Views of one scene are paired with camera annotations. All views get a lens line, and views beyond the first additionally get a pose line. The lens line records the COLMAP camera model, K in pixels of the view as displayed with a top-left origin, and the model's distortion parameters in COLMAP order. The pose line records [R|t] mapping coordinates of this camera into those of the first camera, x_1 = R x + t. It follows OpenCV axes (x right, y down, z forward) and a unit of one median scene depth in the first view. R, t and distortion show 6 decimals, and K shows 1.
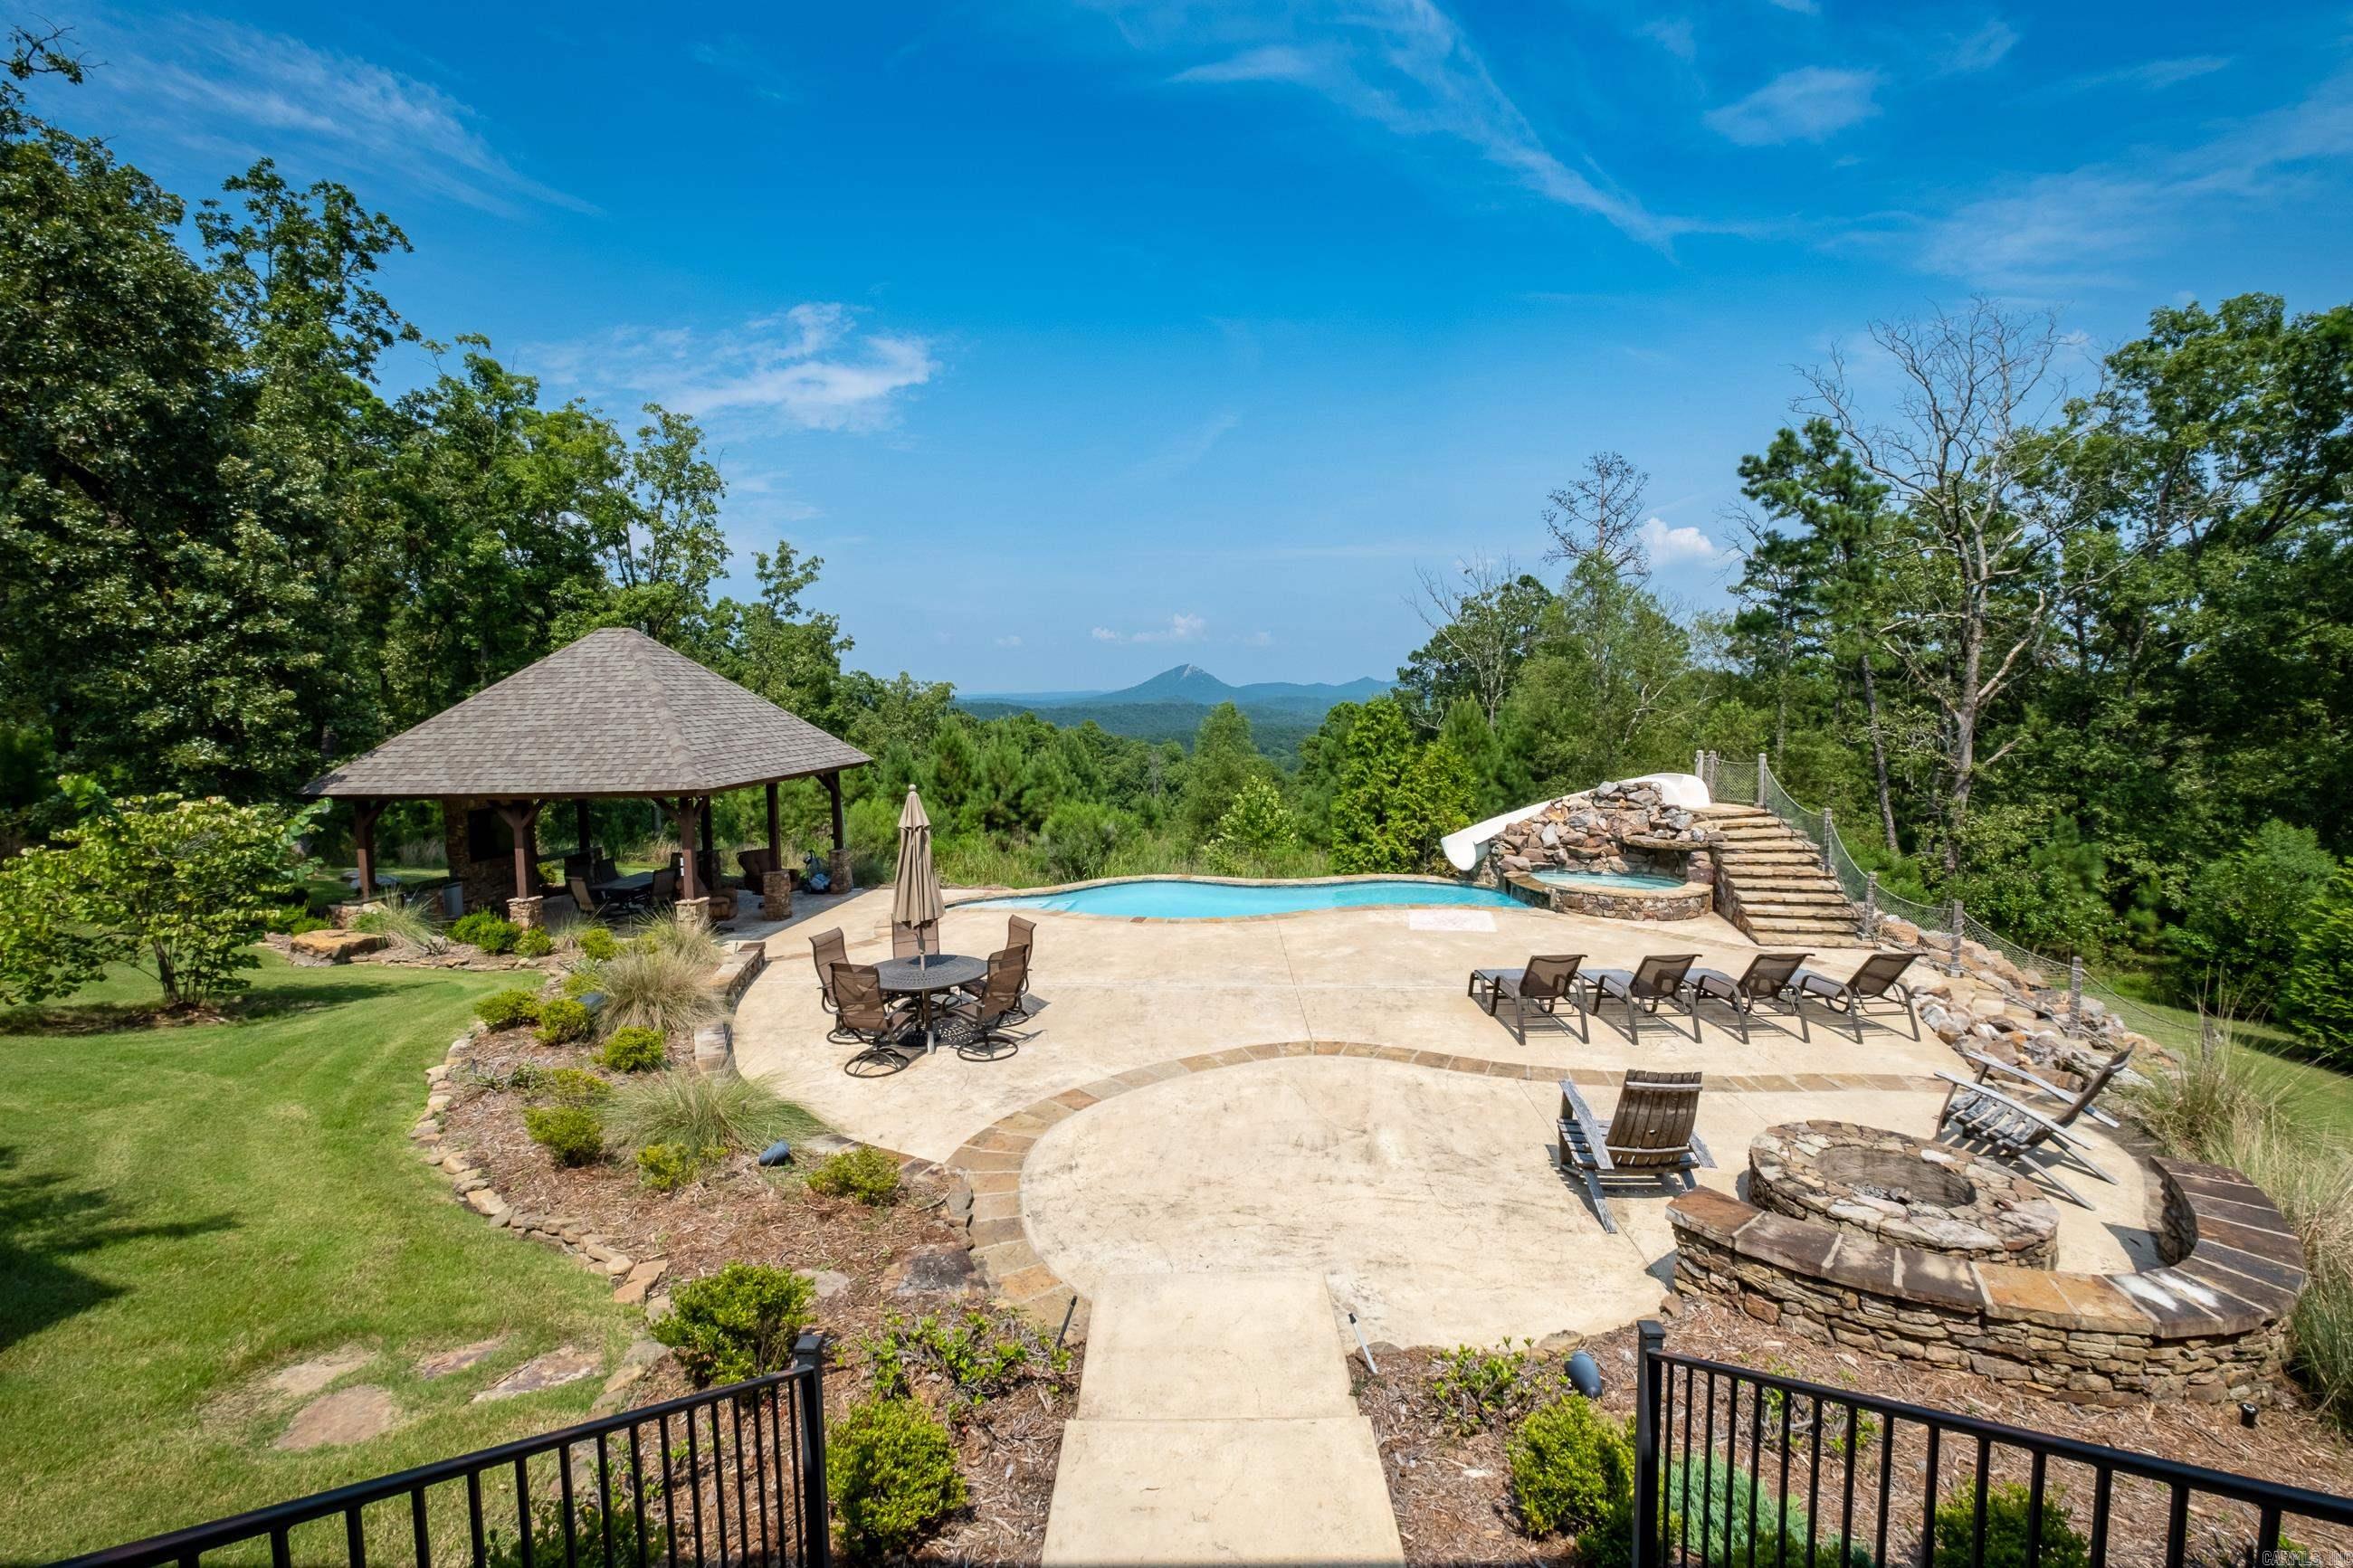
lens RADIAL K [[1100.9, 0, 1176.5], [0, 1100.9, 784.0], [0, 0, 1]] dist [-0.002062, -0.000307]
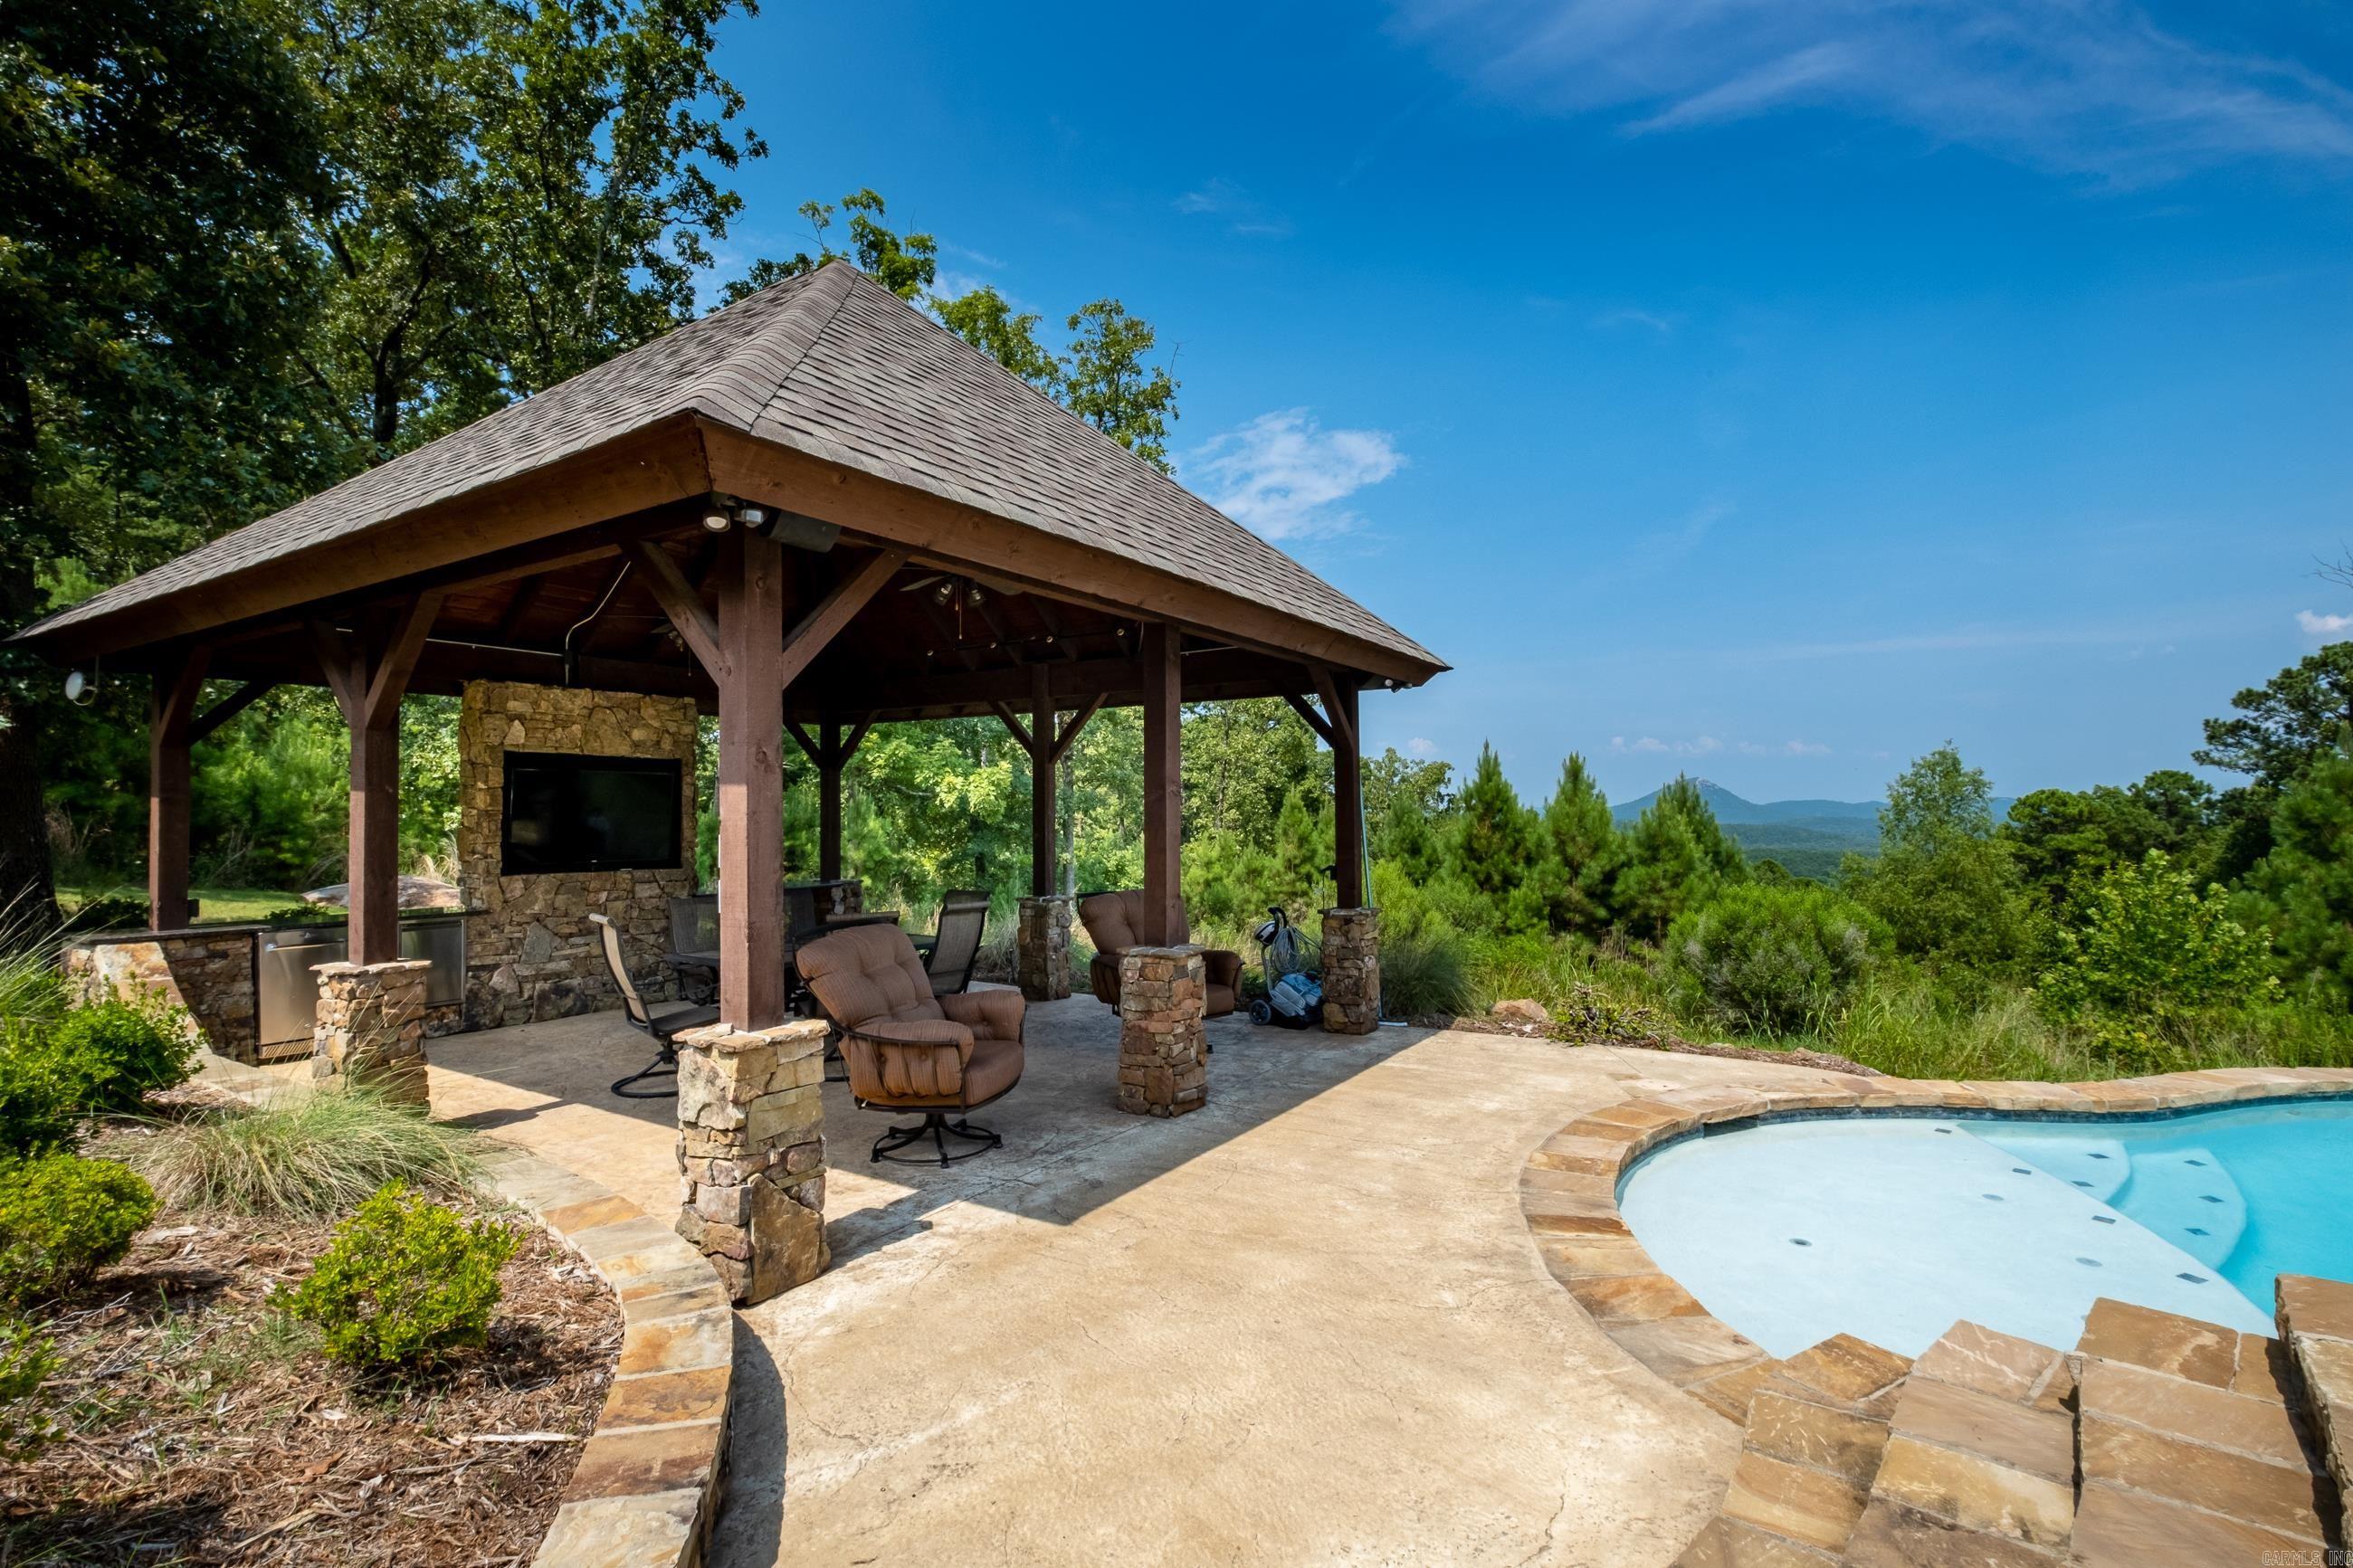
lens RADIAL K [[1100.9, 0, 1176.5], [0, 1100.9, 784.0], [0, 0, 1]] dist [-0.002062, -0.000307]
pose [[0.915392, 0.006902, -0.402505, -0.120143], [-0.051843, 0.993548, -0.100868, 0.032771], [0.399212, 0.113201, 0.909843, 0.362214]]
